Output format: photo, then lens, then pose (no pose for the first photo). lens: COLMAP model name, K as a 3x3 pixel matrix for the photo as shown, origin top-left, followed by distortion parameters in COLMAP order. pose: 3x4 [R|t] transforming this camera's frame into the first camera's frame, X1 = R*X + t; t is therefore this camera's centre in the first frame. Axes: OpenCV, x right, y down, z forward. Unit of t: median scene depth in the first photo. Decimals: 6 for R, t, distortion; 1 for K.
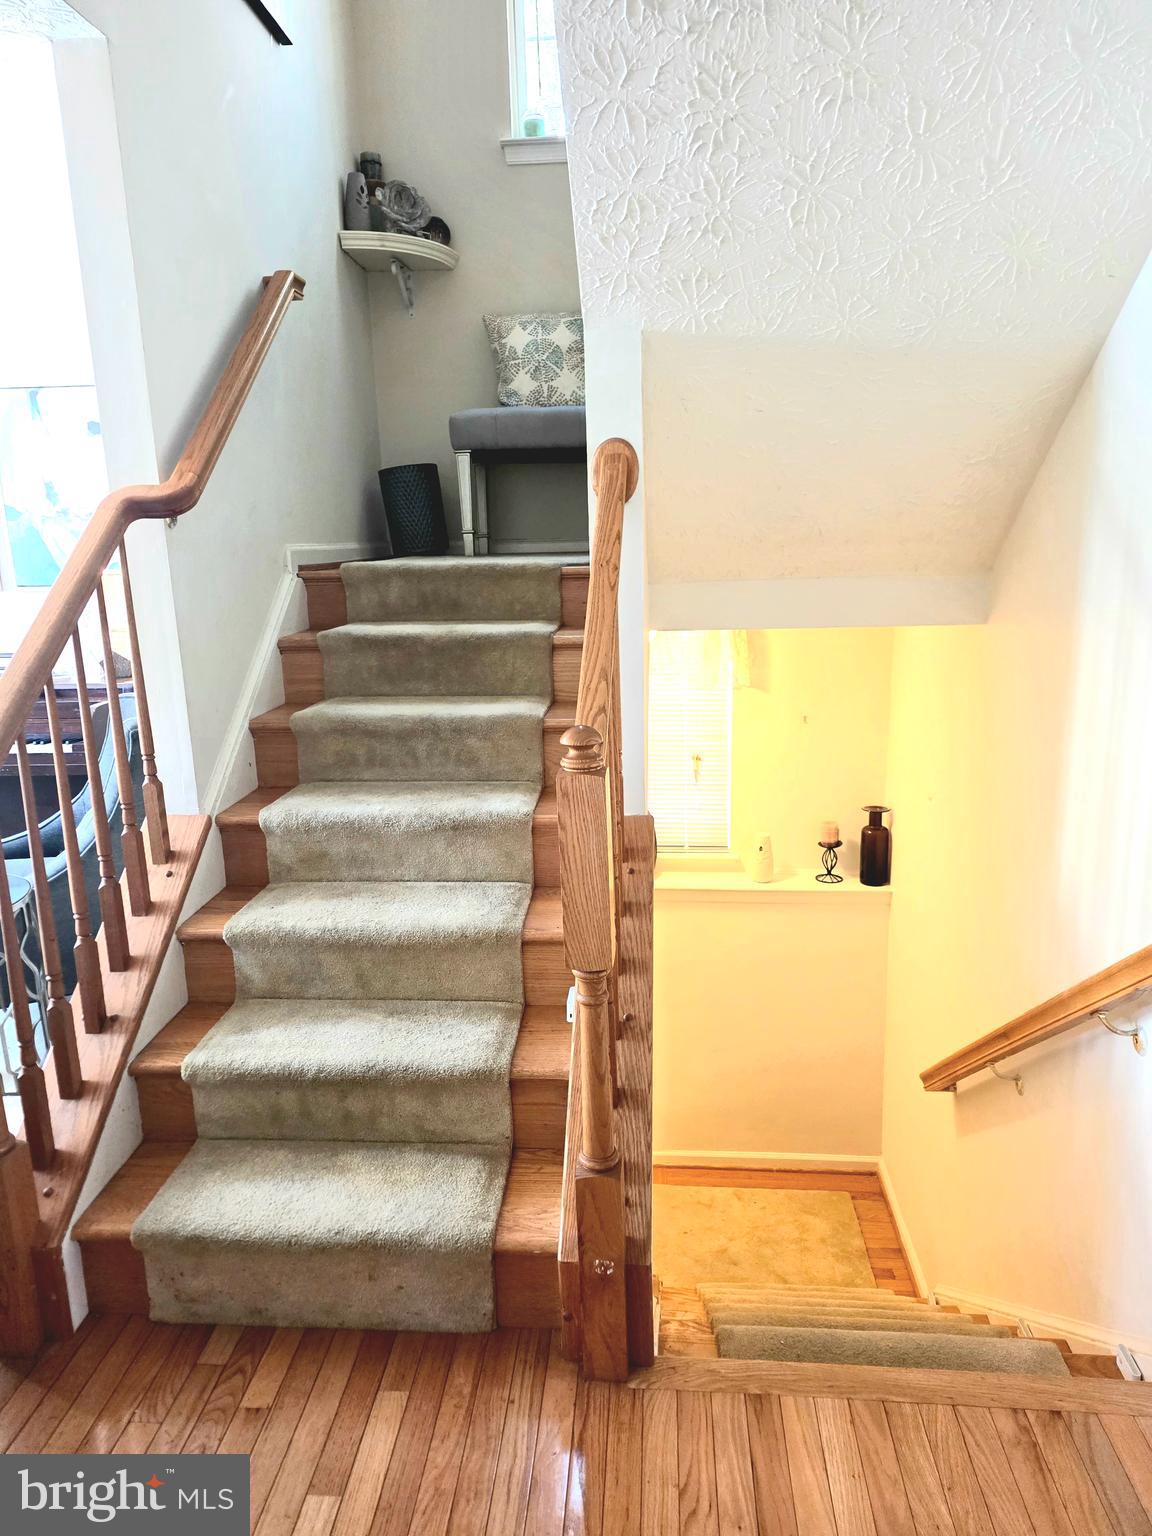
lens RADIAL K [[1018.5, 0, 575.3], [0, 1018.5, 763.7], [0, 0, 1]] dist [0.032012, 0.001383]
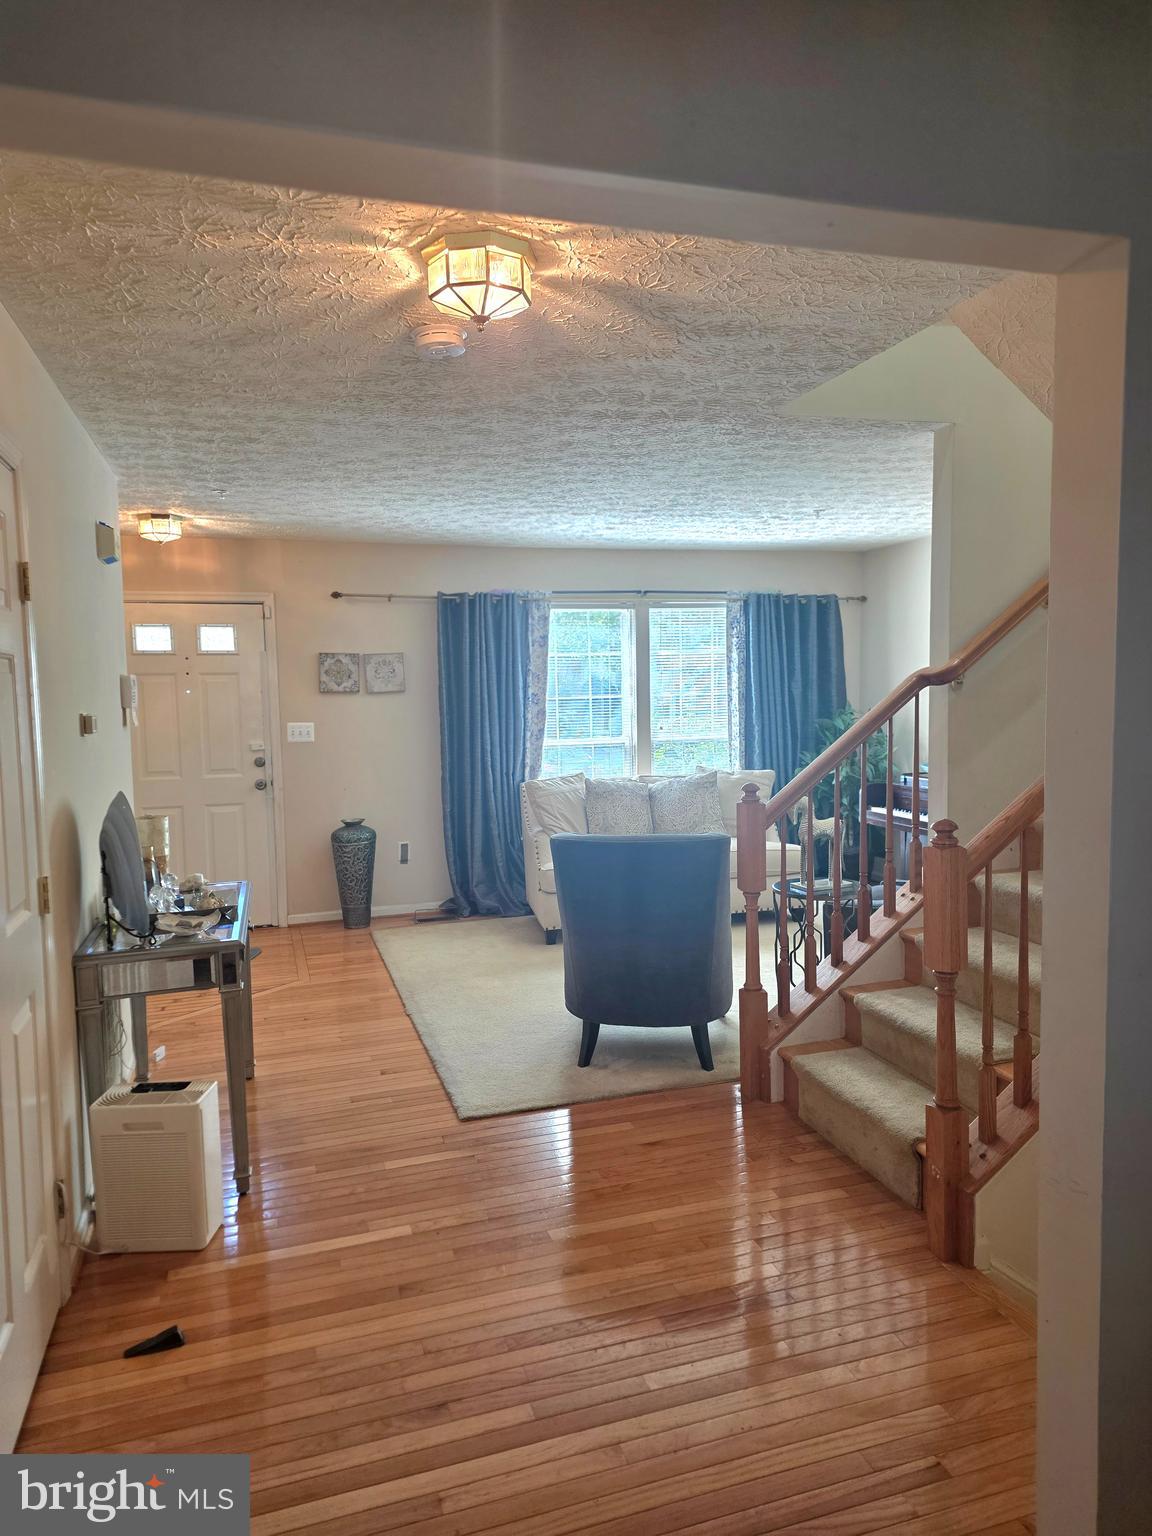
lens RADIAL K [[1018.5, 0, 577.3], [0, 1018.5, 766.8], [0, 0, 1]] dist [0.032012, 0.001383]
pose [[0.371289, 0.084528, -0.924662, 1.227746], [-0.199620, 0.979828, 0.009416, -0.007590], [0.906805, 0.181085, 0.380673, -0.181578]]
